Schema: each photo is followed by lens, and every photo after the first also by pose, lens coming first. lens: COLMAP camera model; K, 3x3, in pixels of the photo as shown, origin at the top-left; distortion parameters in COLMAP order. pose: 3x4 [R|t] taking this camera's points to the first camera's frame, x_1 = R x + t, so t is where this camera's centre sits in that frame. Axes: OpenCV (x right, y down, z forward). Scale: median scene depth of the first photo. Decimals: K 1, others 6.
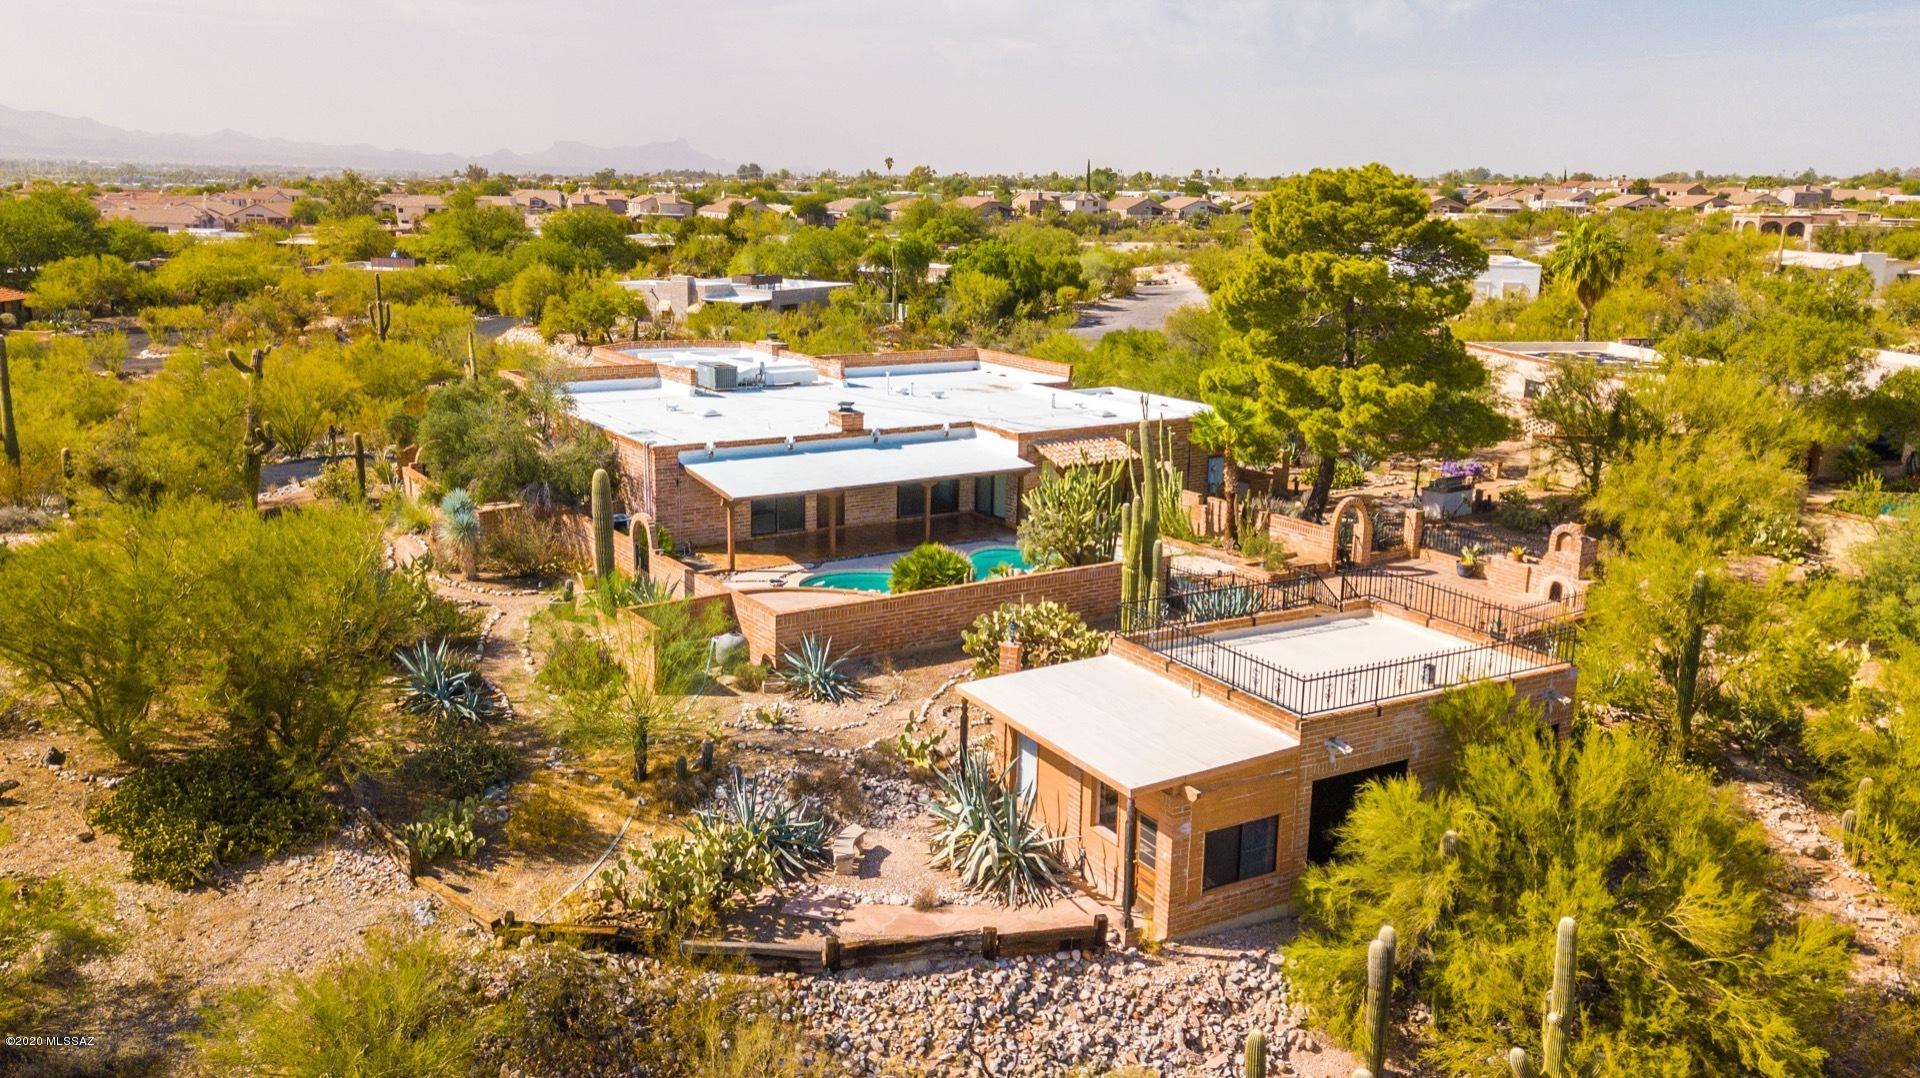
lens RADIAL K [[1531.9, 0, 956.7], [0, 1531.9, 547.6], [0, 0, 1]] dist [0.017186, 0.018048]
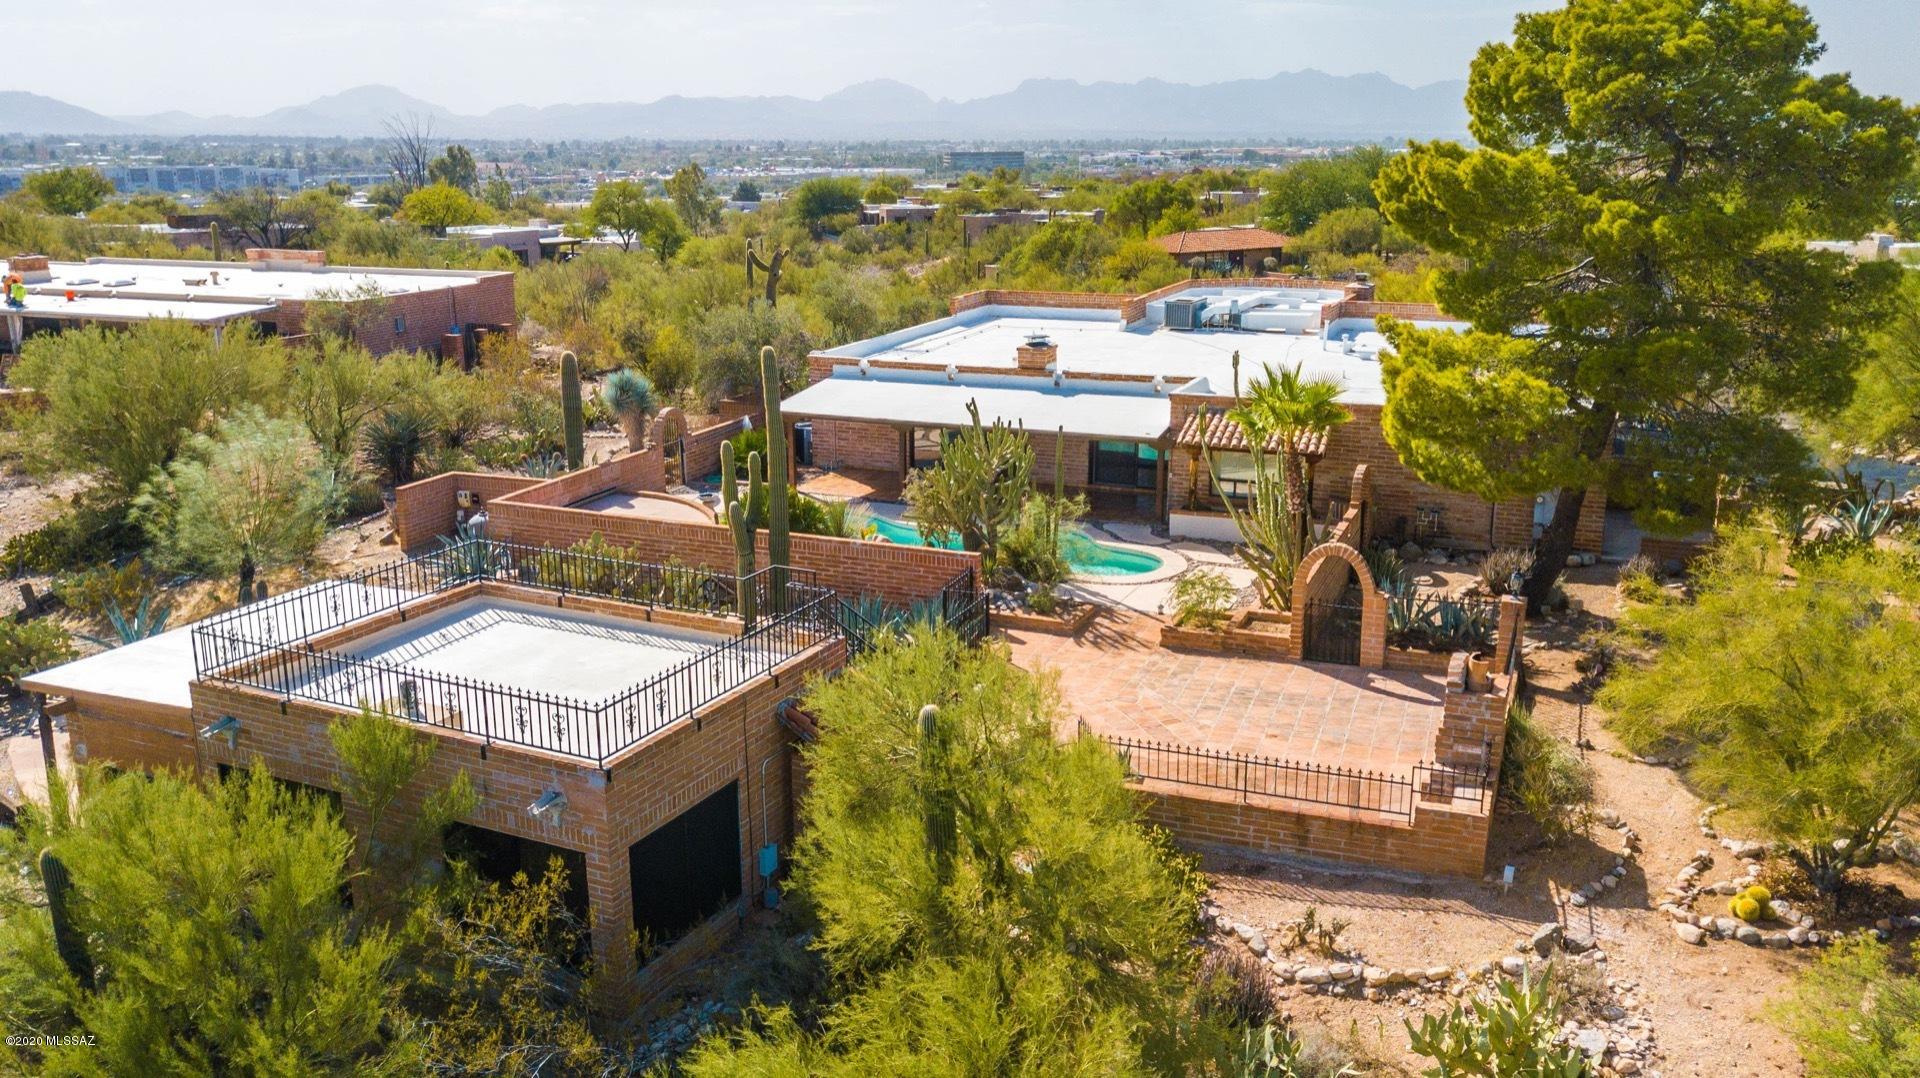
lens RADIAL K [[1531.9, 0, 963.9], [0, 1531.9, 531.7], [0, 0, 1]] dist [0.017186, 0.018048]
pose [[0.544272, 0.182847, -0.818740, 0.658074], [-0.177090, 0.979007, 0.100916, -0.070331], [0.820004, 0.090066, 0.565227, 0.522277]]
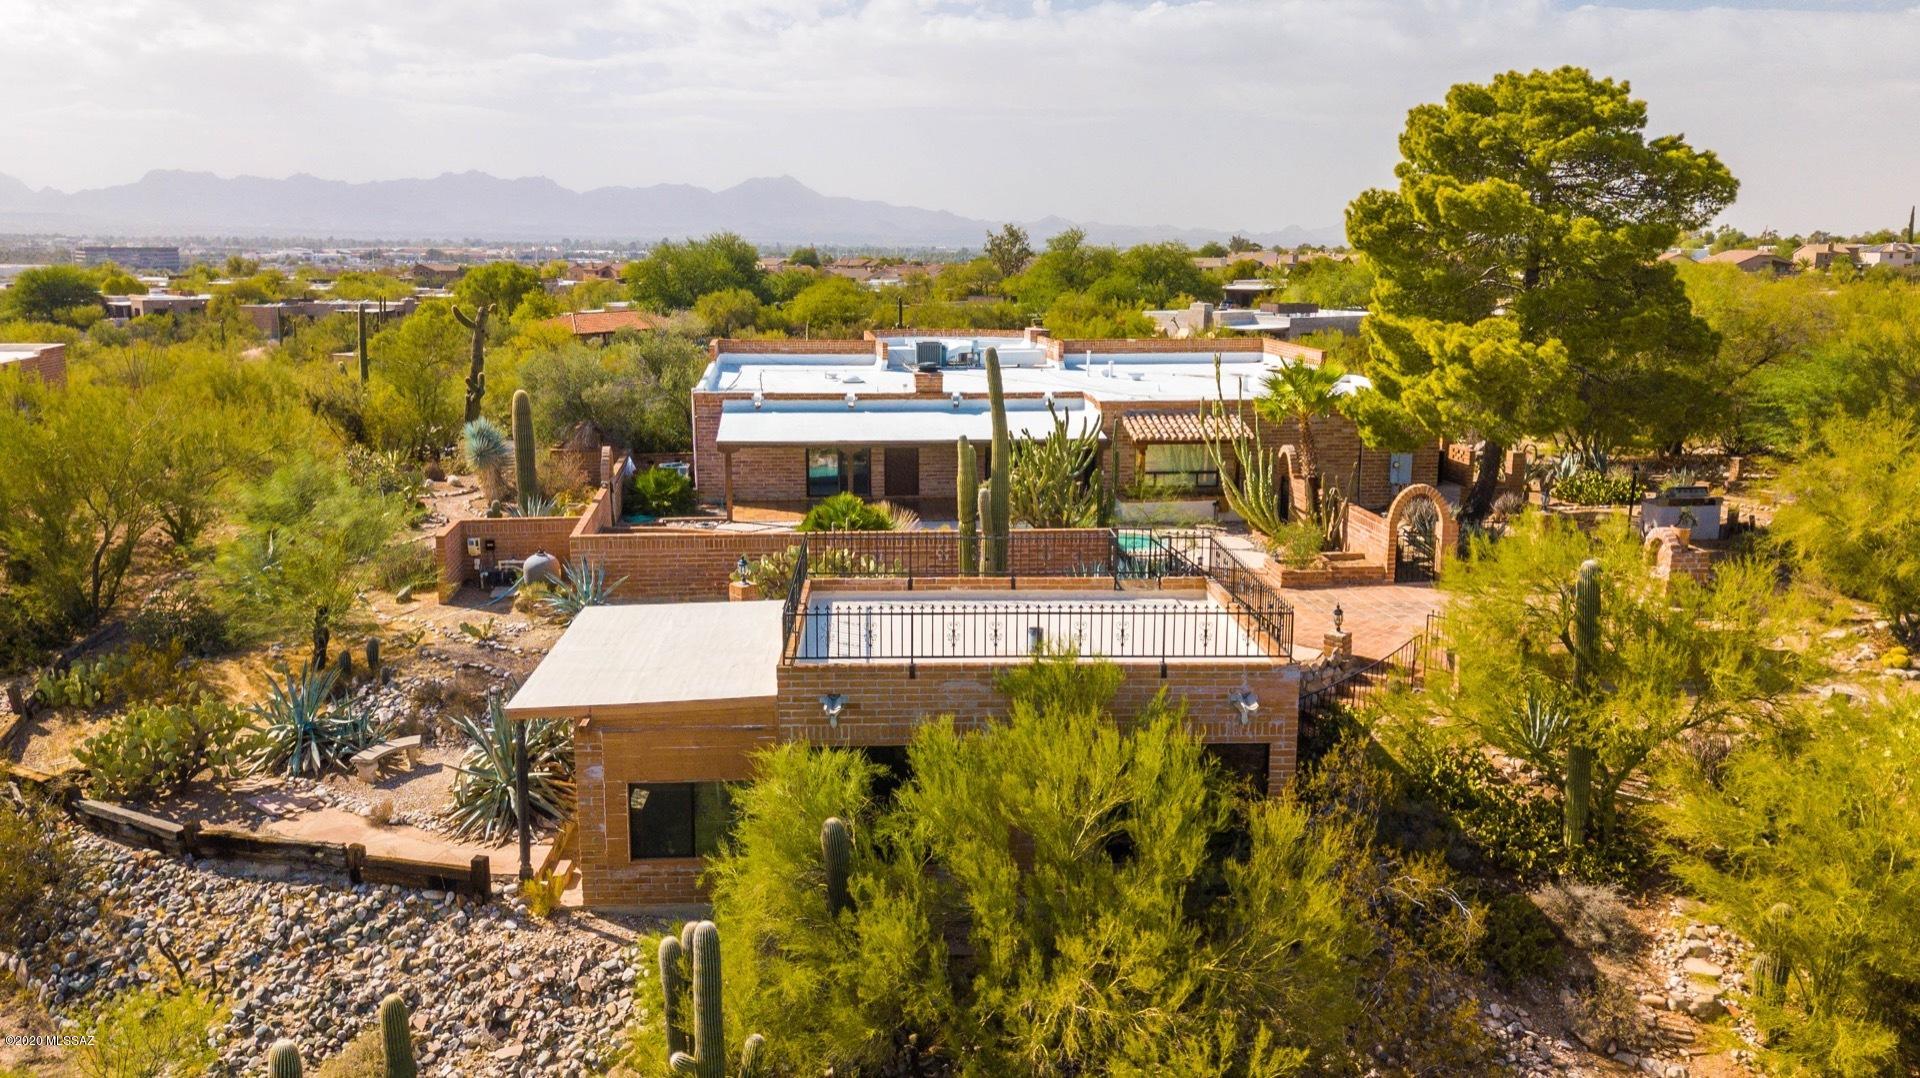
lens RADIAL K [[1531.9, 0, 954.5], [0, 1531.9, 538.5], [0, 0, 1]] dist [0.017186, 0.018048]
pose [[0.883760, 0.071650, -0.462422, 0.398525], [-0.094720, 0.995142, -0.026833, 0.036520], [0.458253, 0.067514, 0.886254, 0.205100]]
